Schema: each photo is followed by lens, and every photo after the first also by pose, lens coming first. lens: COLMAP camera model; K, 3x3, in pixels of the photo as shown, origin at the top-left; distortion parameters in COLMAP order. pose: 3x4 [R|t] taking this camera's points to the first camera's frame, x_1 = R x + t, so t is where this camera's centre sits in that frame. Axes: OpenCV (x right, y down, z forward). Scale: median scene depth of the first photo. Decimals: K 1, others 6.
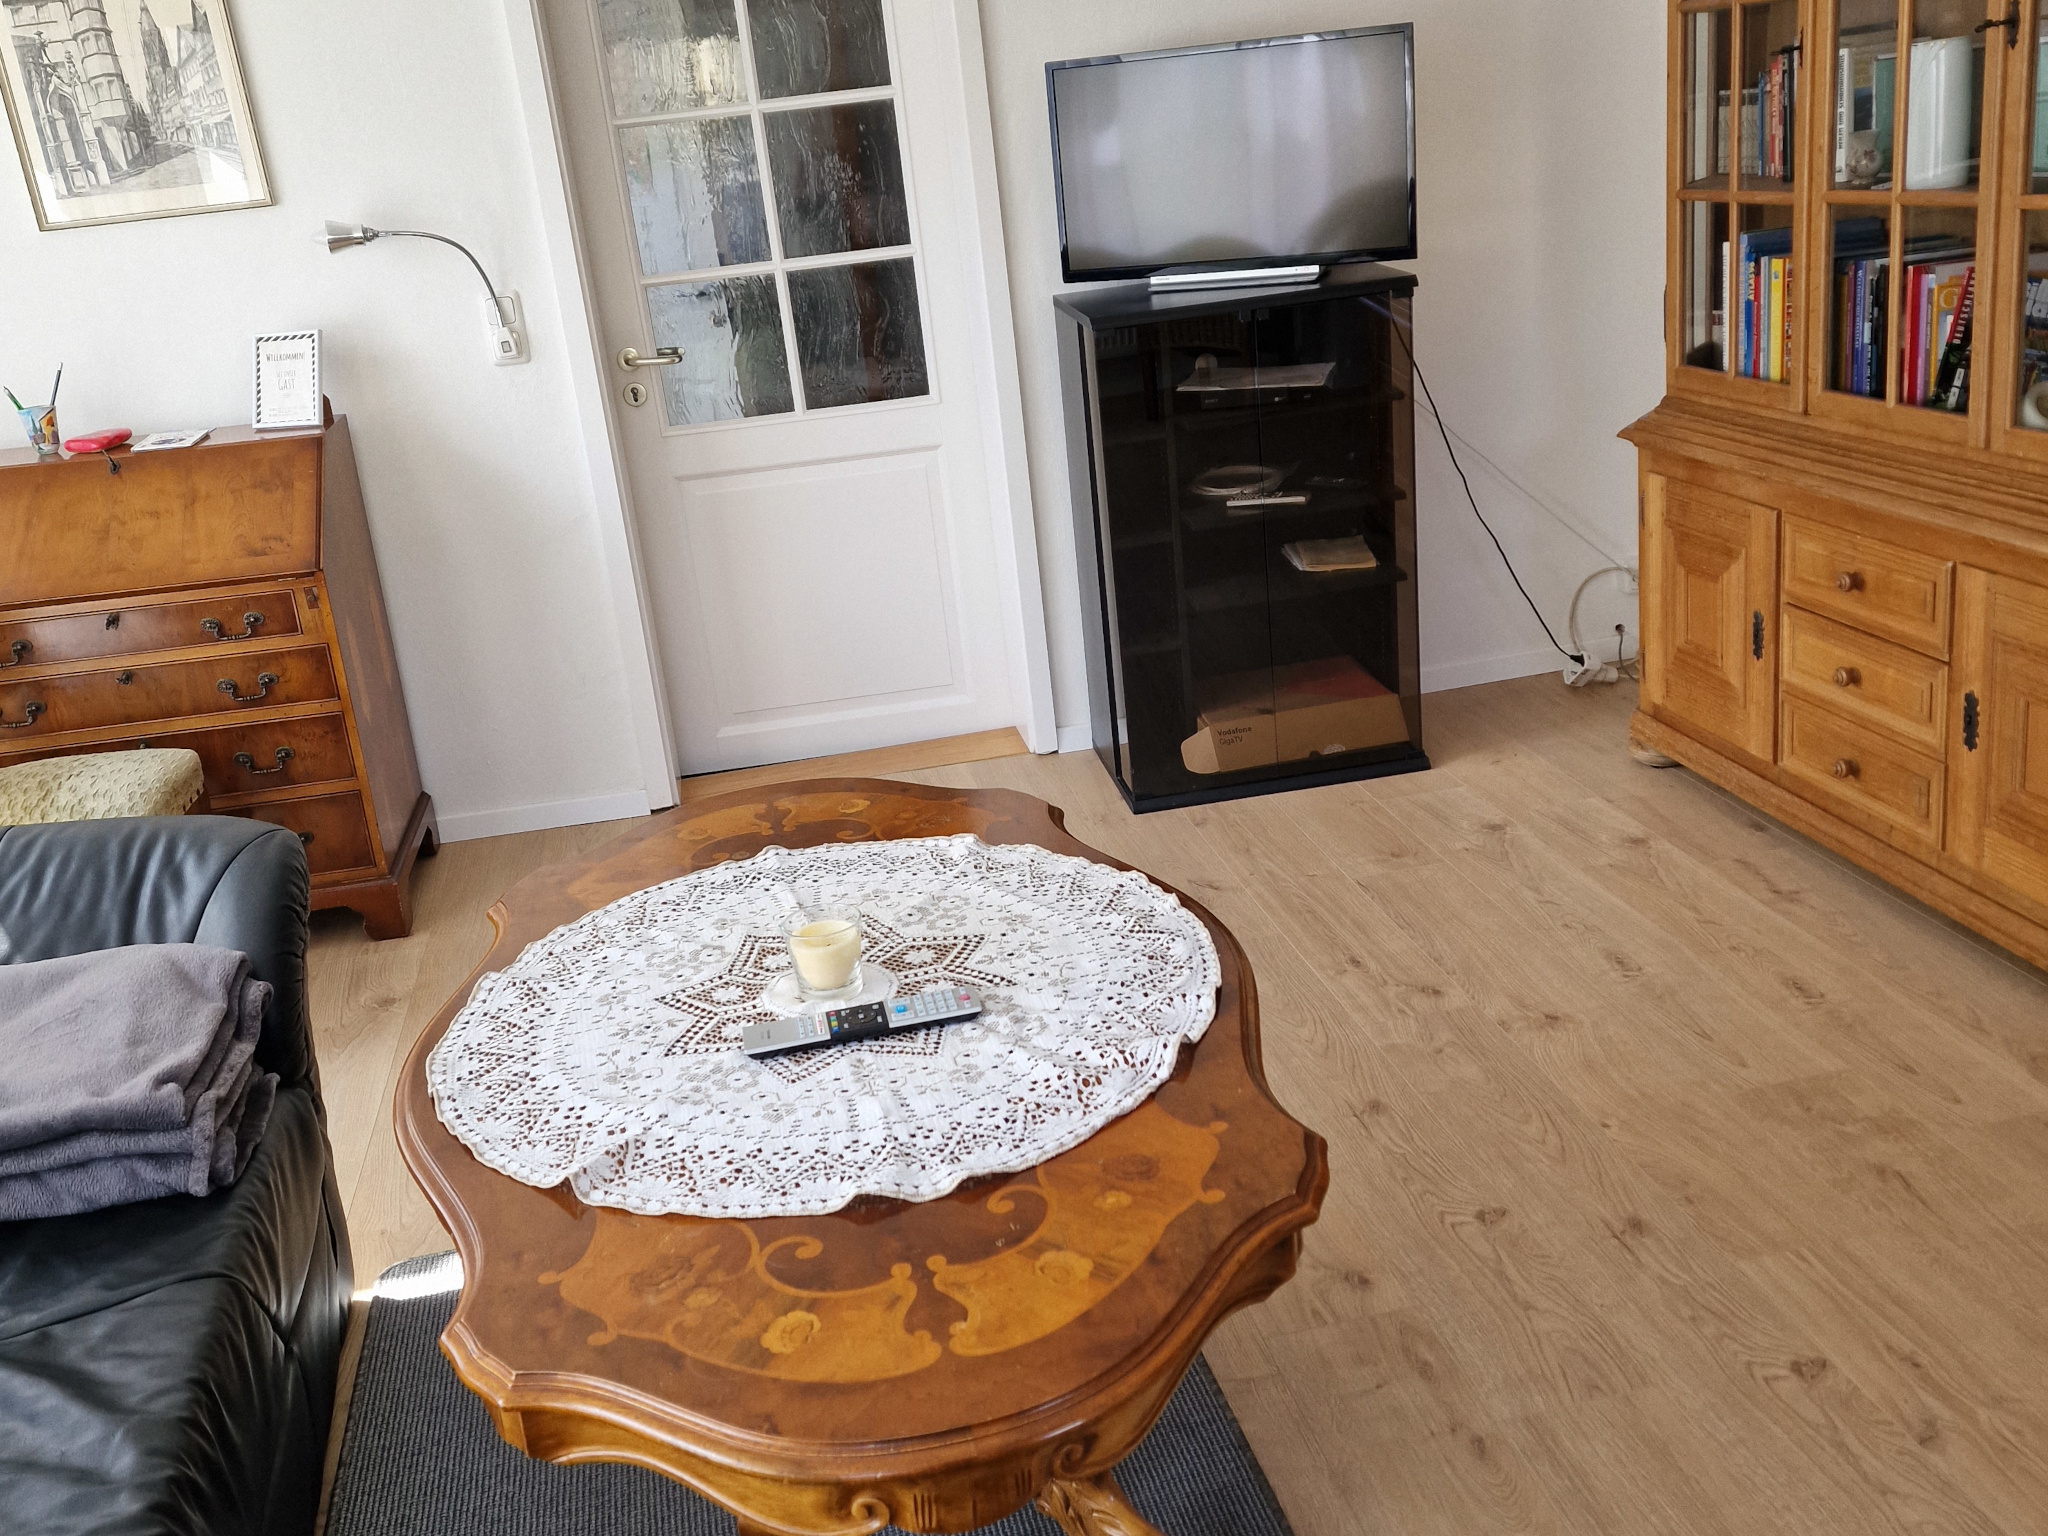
lens RADIAL K [[1837.5, 0, 1024.0], [0, 1837.5, 768.0], [0, 0, 1]] dist [0.003032, 0.001206]
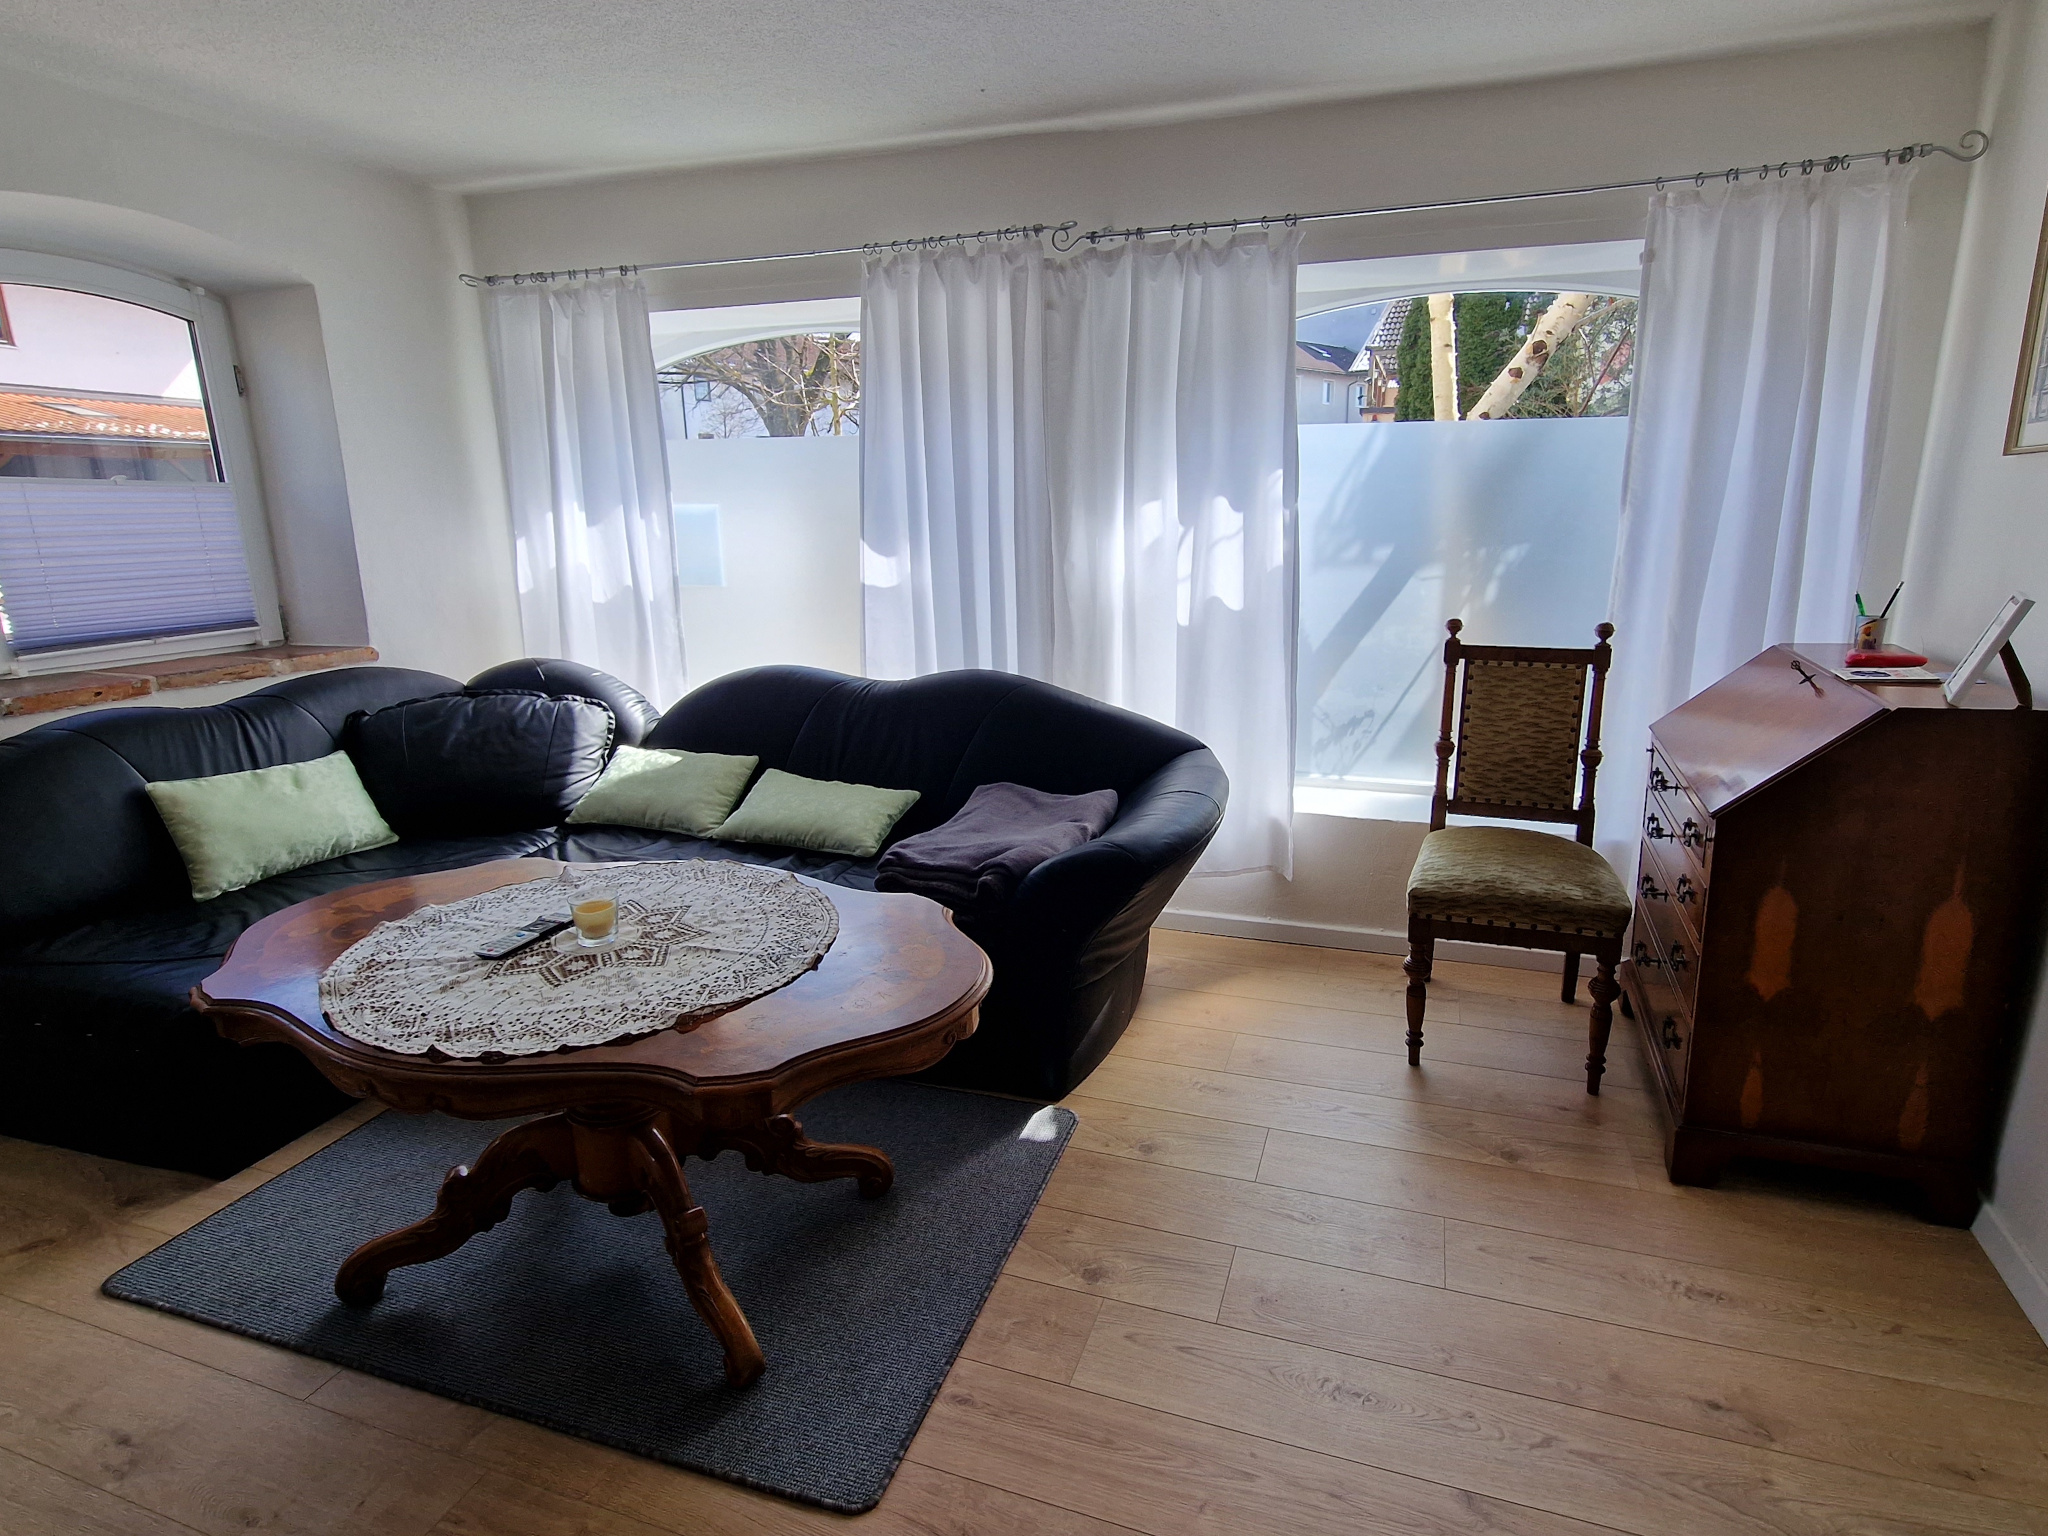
lens RADIAL K [[1048.6, 0, 1024.0], [0, 1048.6, 768.0], [0, 0, 1]] dist [-0.001866, -0.000654]
pose [[-0.508168, 0.326278, -0.797062, 0.397523], [-0.219158, 0.846012, 0.486039, -0.544734], [0.832908, 0.421672, -0.358409, 1.548834]]
